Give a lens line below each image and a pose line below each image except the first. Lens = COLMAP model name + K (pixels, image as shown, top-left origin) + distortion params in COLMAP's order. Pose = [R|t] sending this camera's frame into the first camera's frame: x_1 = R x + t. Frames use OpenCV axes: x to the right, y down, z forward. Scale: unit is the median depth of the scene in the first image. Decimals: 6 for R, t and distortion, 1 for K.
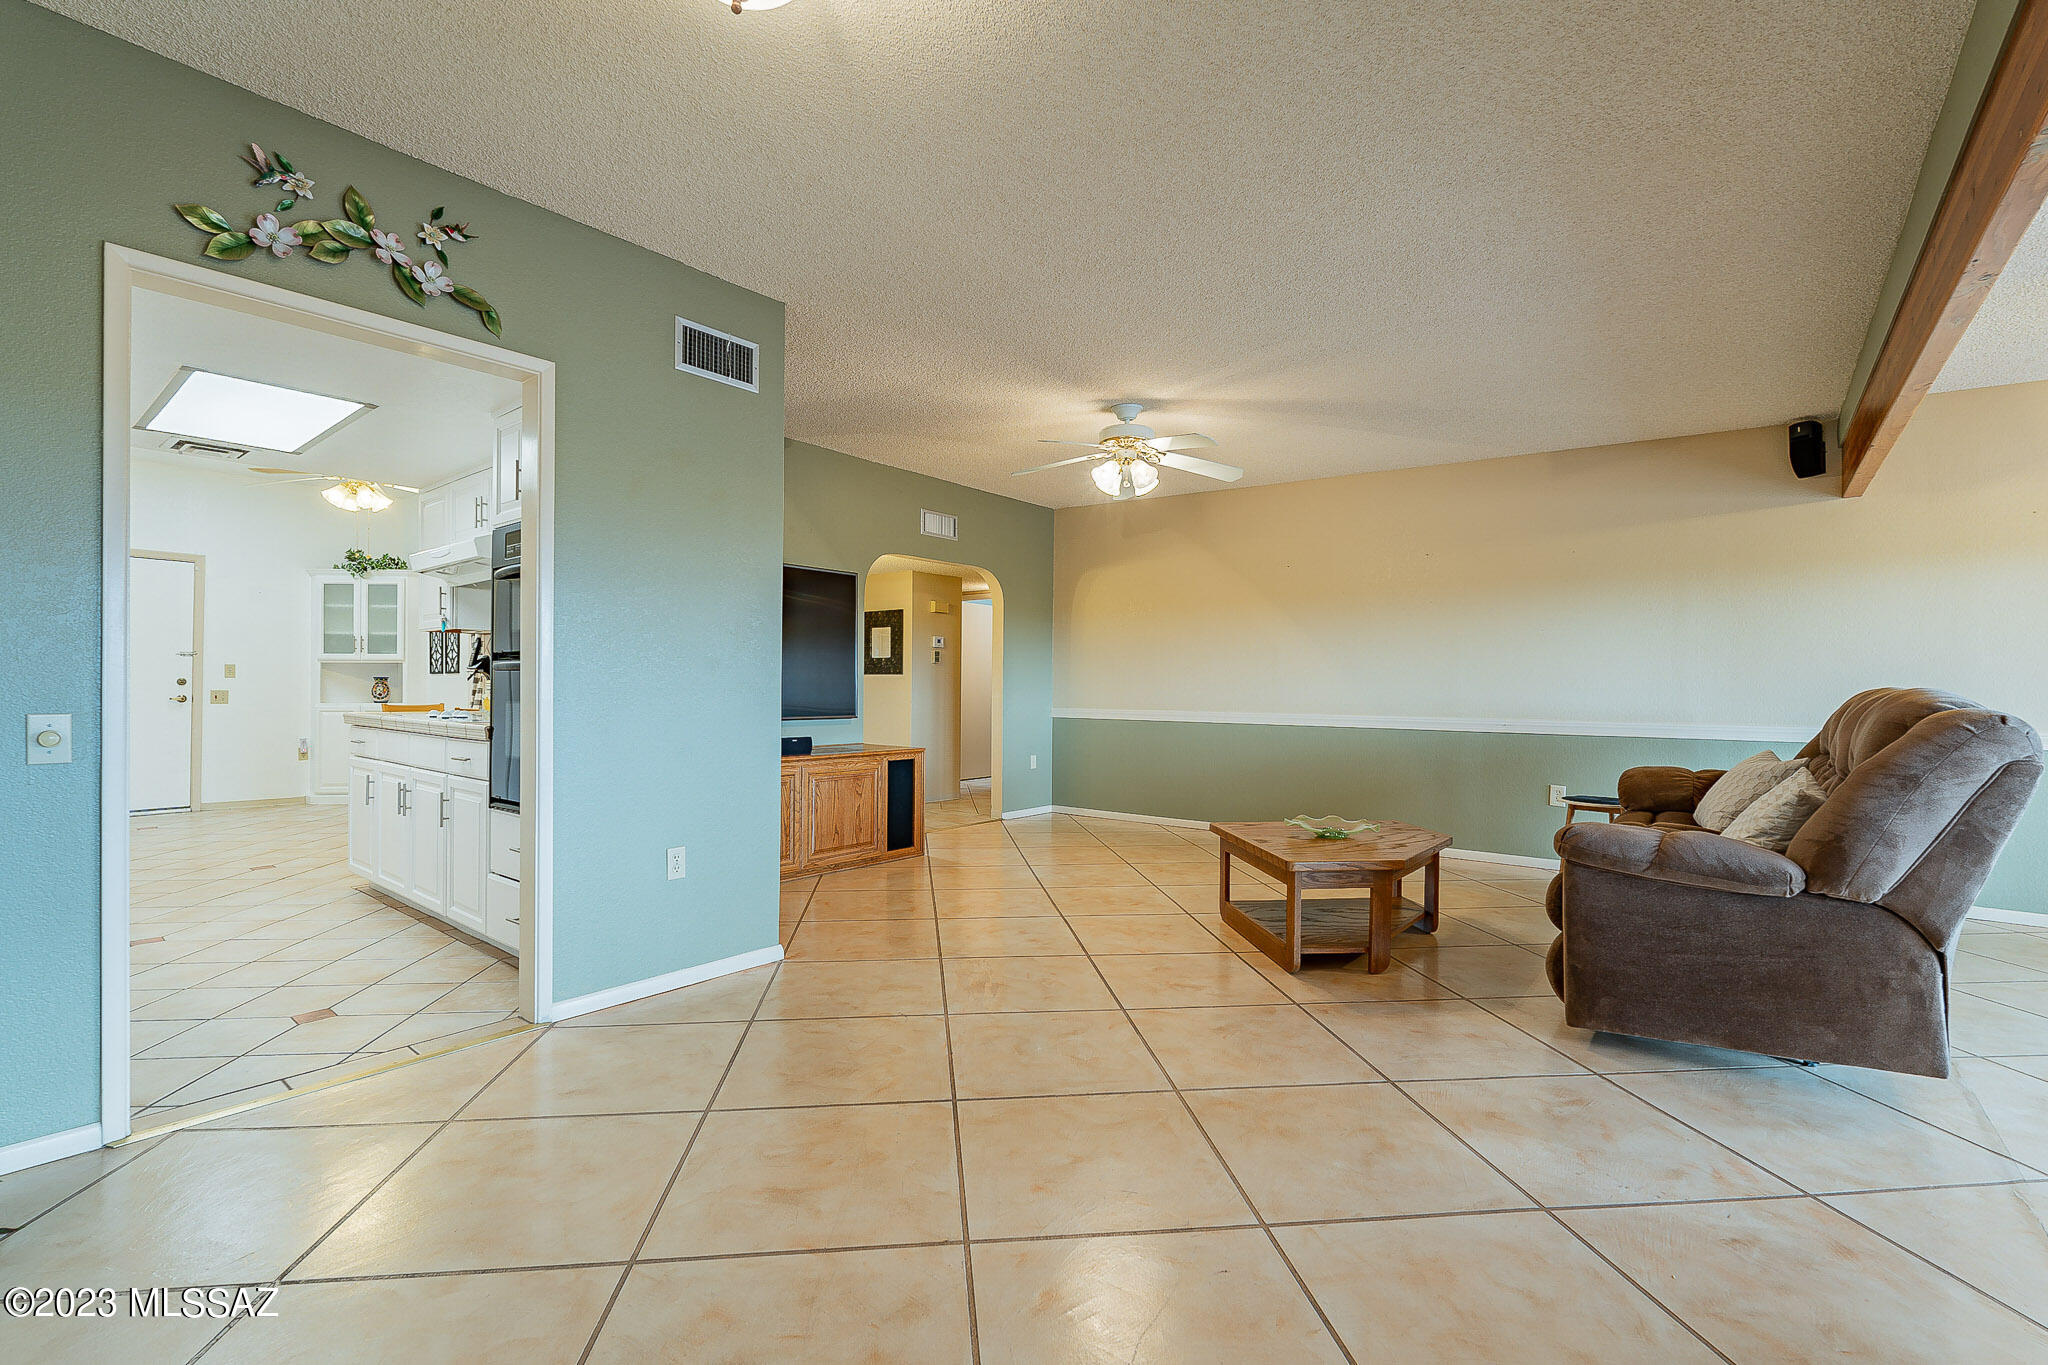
lens RADIAL K [[895.3, 0, 1024.9], [0, 895.3, 689.6], [0, 0, 1]] dist [-0.003590, 0.000307]
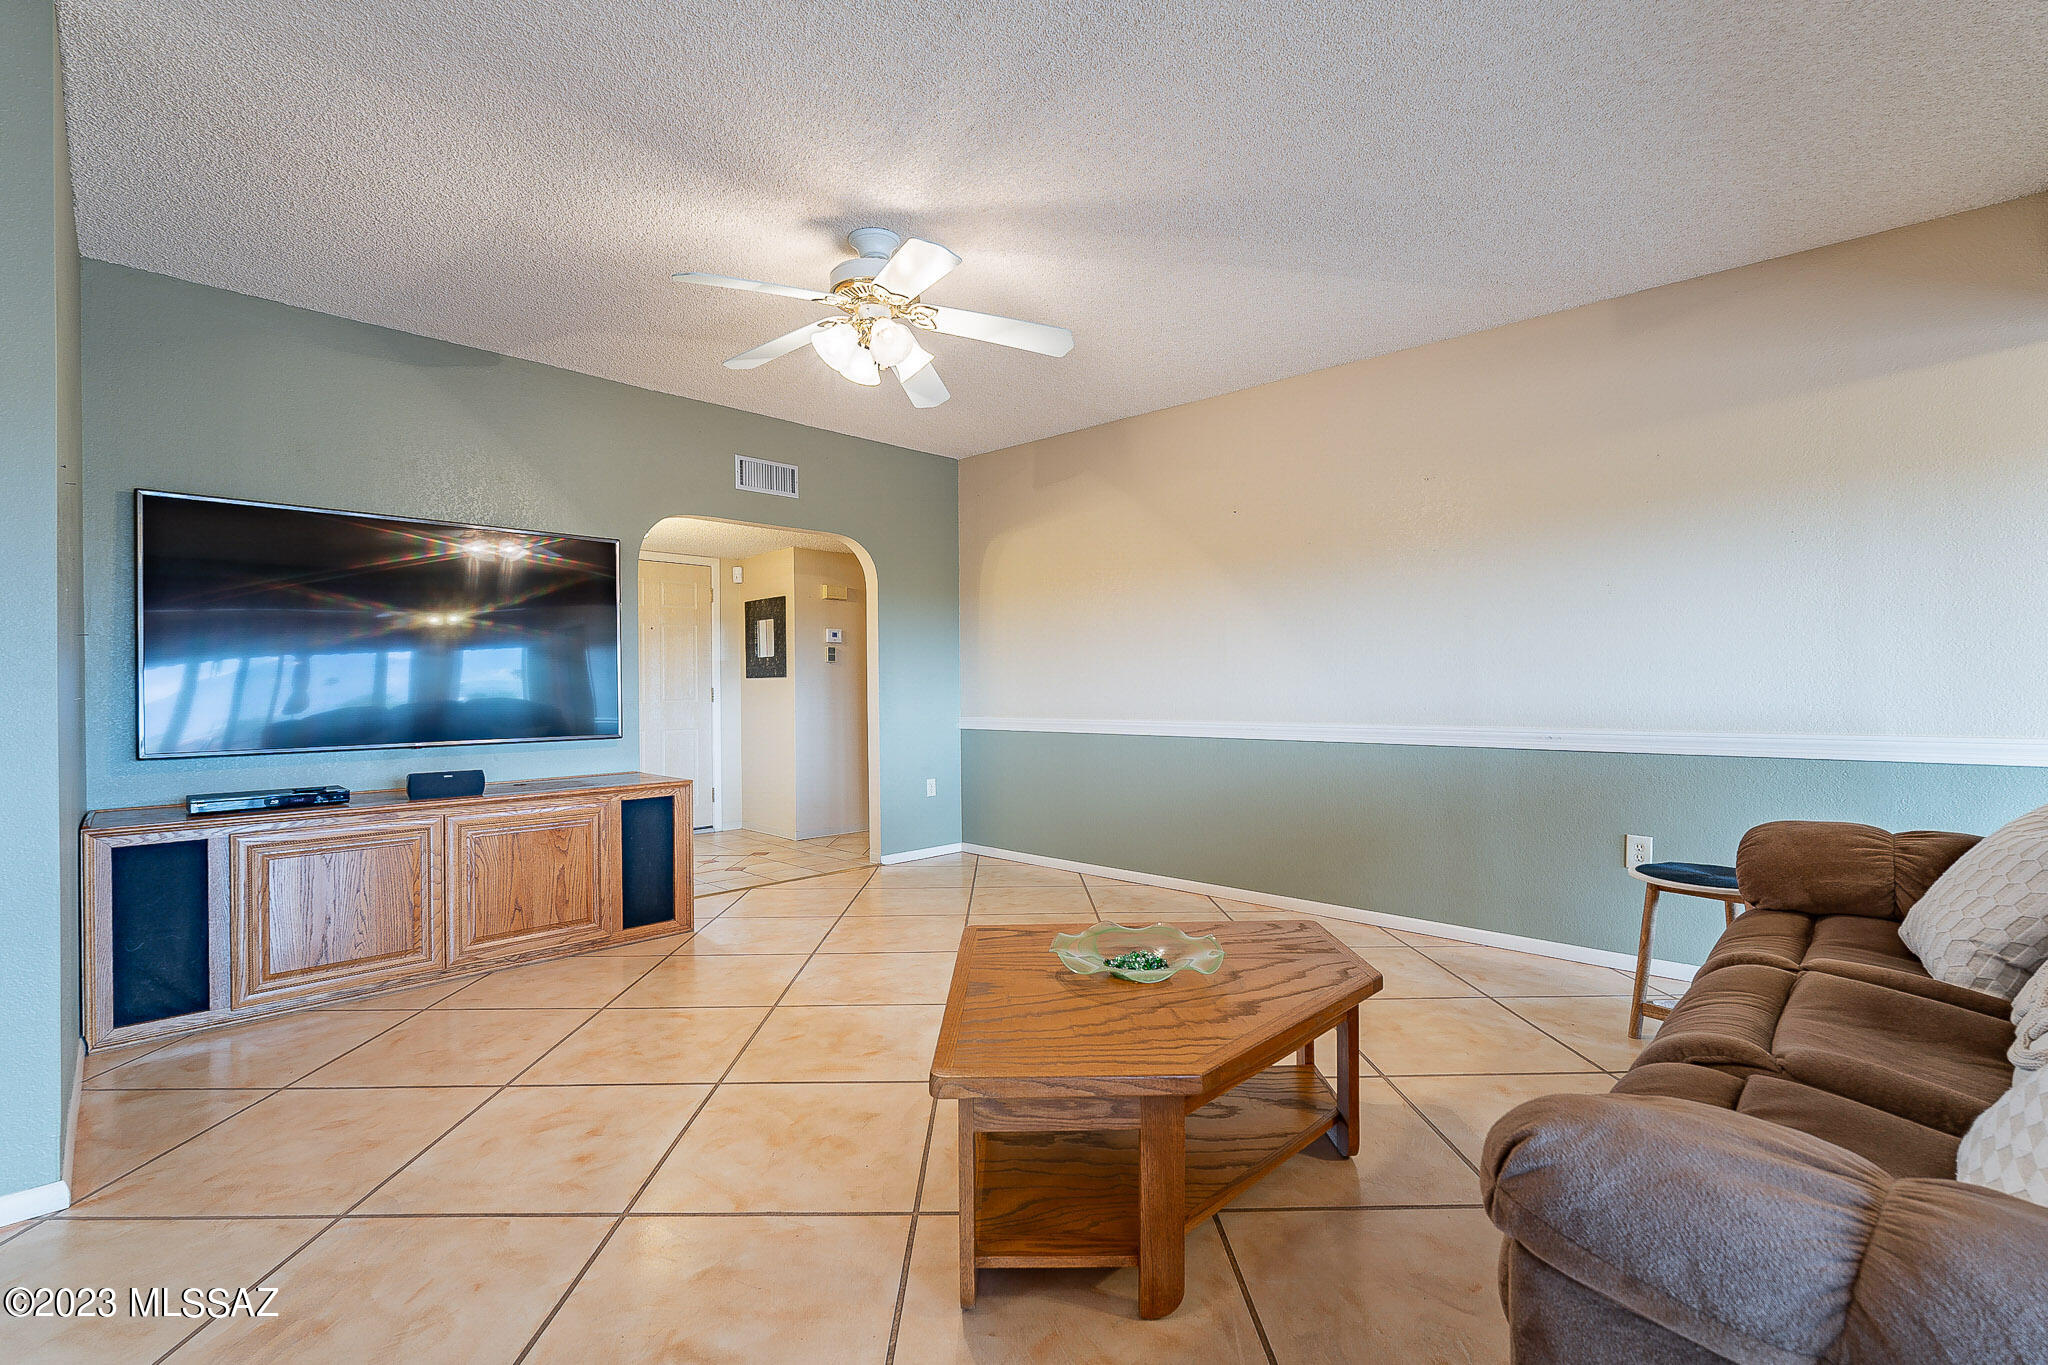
lens RADIAL K [[895.3, 0, 1026.4], [0, 895.3, 687.1], [0, 0, 1]] dist [-0.003590, 0.000307]
pose [[0.994657, -0.018576, -0.101554, 0.248783], [0.018087, 0.999820, -0.005736, 0.000486], [0.101642, 0.003869, 0.994814, 0.355768]]
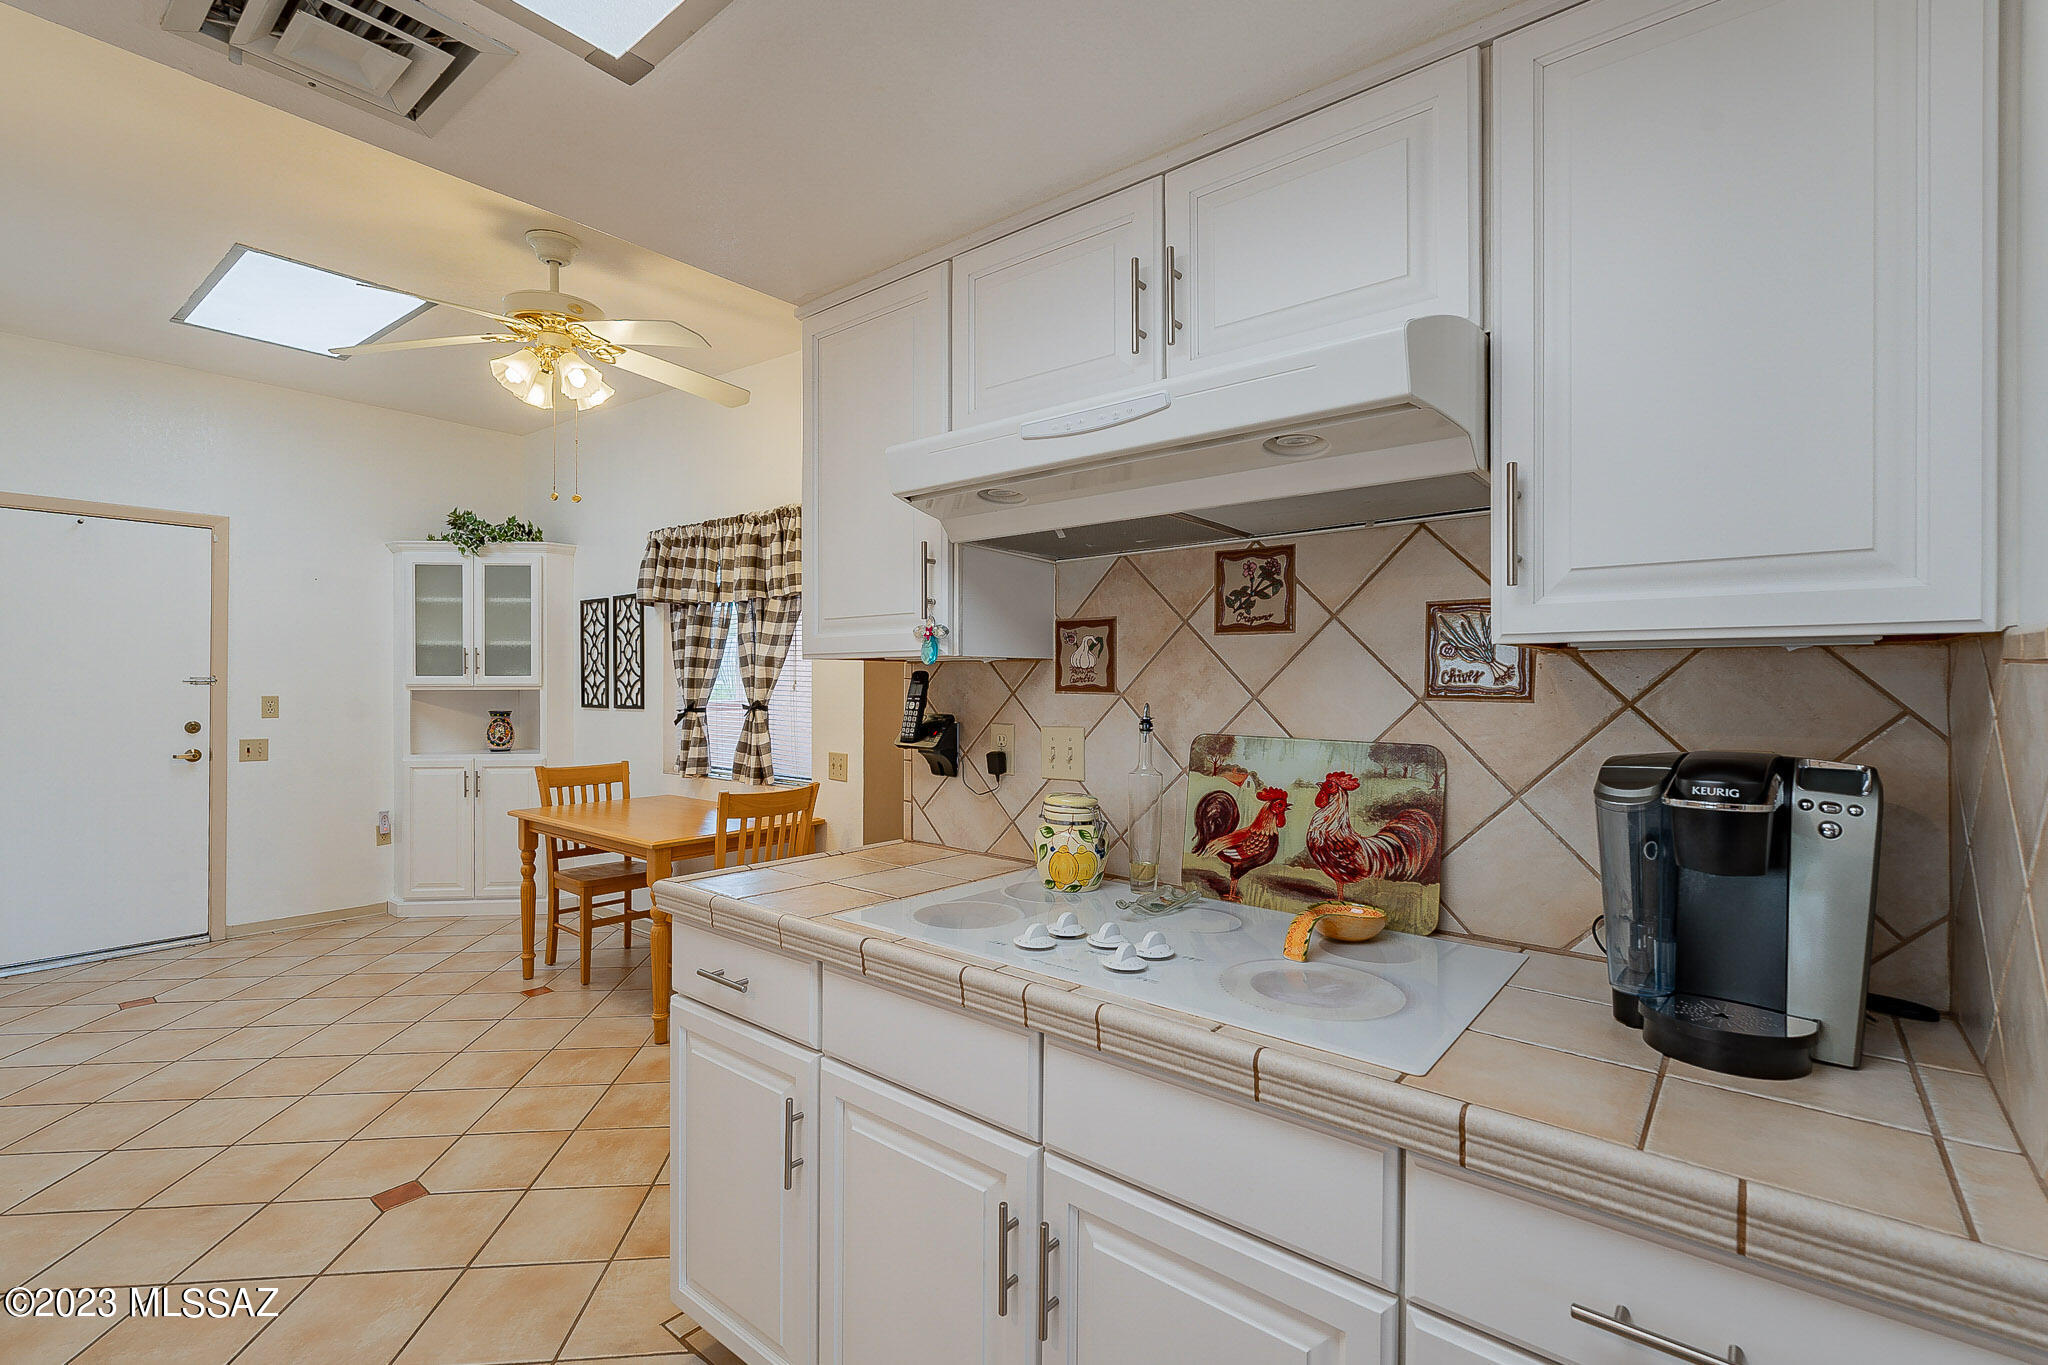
lens RADIAL K [[895.3, 0, 1013.3], [0, 895.3, 684.0], [0, 0, 1]] dist [-0.003590, 0.000307]
pose [[0.999987, -0.005096, -0.000275, -0.553047], [0.005097, 0.999986, 0.001621, -0.051002], [0.000267, -0.001623, 0.999999, 0.563724]]
